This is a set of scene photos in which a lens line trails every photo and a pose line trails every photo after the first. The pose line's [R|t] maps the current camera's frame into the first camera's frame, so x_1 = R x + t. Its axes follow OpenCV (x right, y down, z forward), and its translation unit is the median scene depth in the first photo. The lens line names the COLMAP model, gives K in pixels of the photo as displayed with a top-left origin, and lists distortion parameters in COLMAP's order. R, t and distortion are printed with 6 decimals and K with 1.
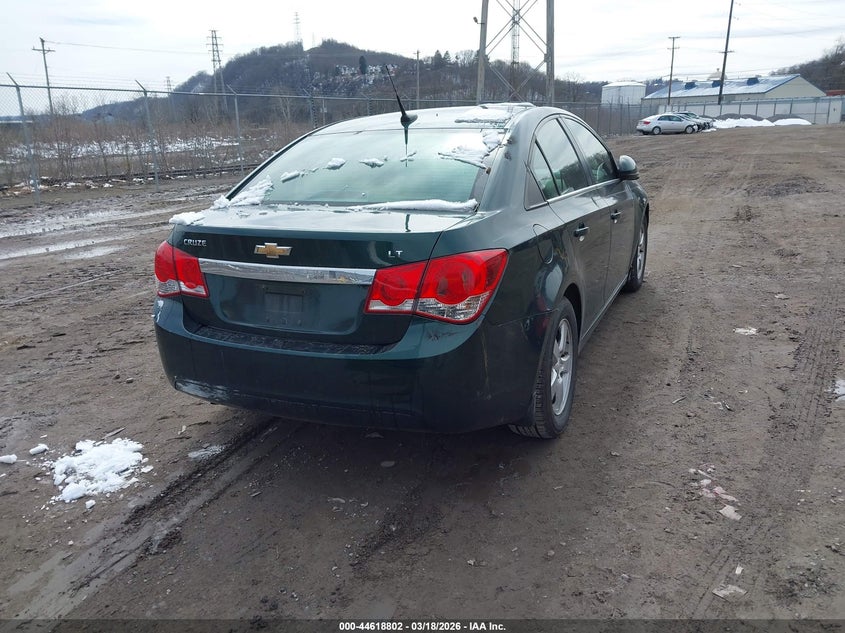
lens RADIAL K [[672.4, 0, 422.0], [0, 672.4, 317.5], [0, 0, 1]] dist [0.015478, -0.011795]
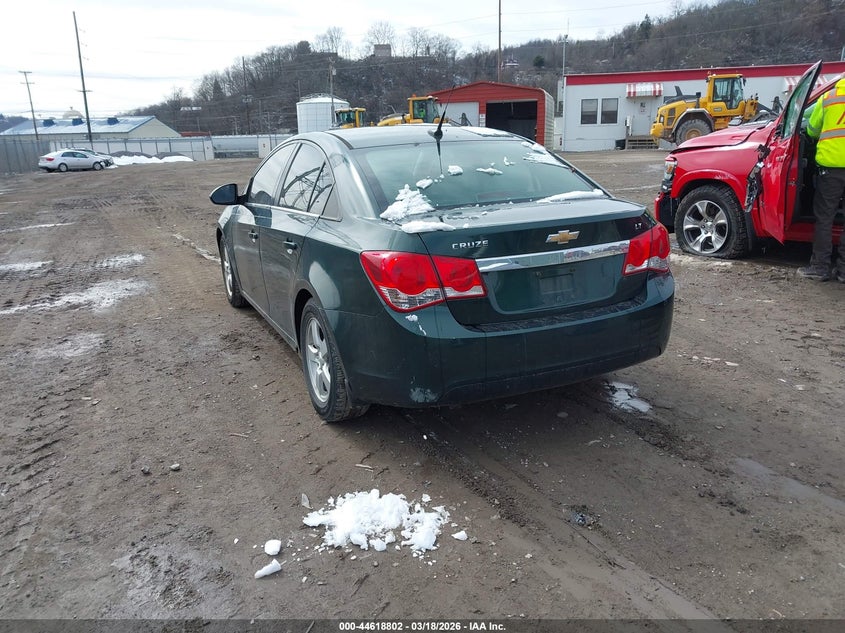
lens RADIAL K [[672.4, 0, 421.9], [0, 672.4, 316.2], [0, 0, 1]] dist [0.015478, -0.011795]
pose [[0.640115, -0.179488, 0.747018, -0.685225], [0.220770, 0.974291, 0.044920, -0.039508], [-0.735876, 0.136165, 0.663284, 0.233395]]
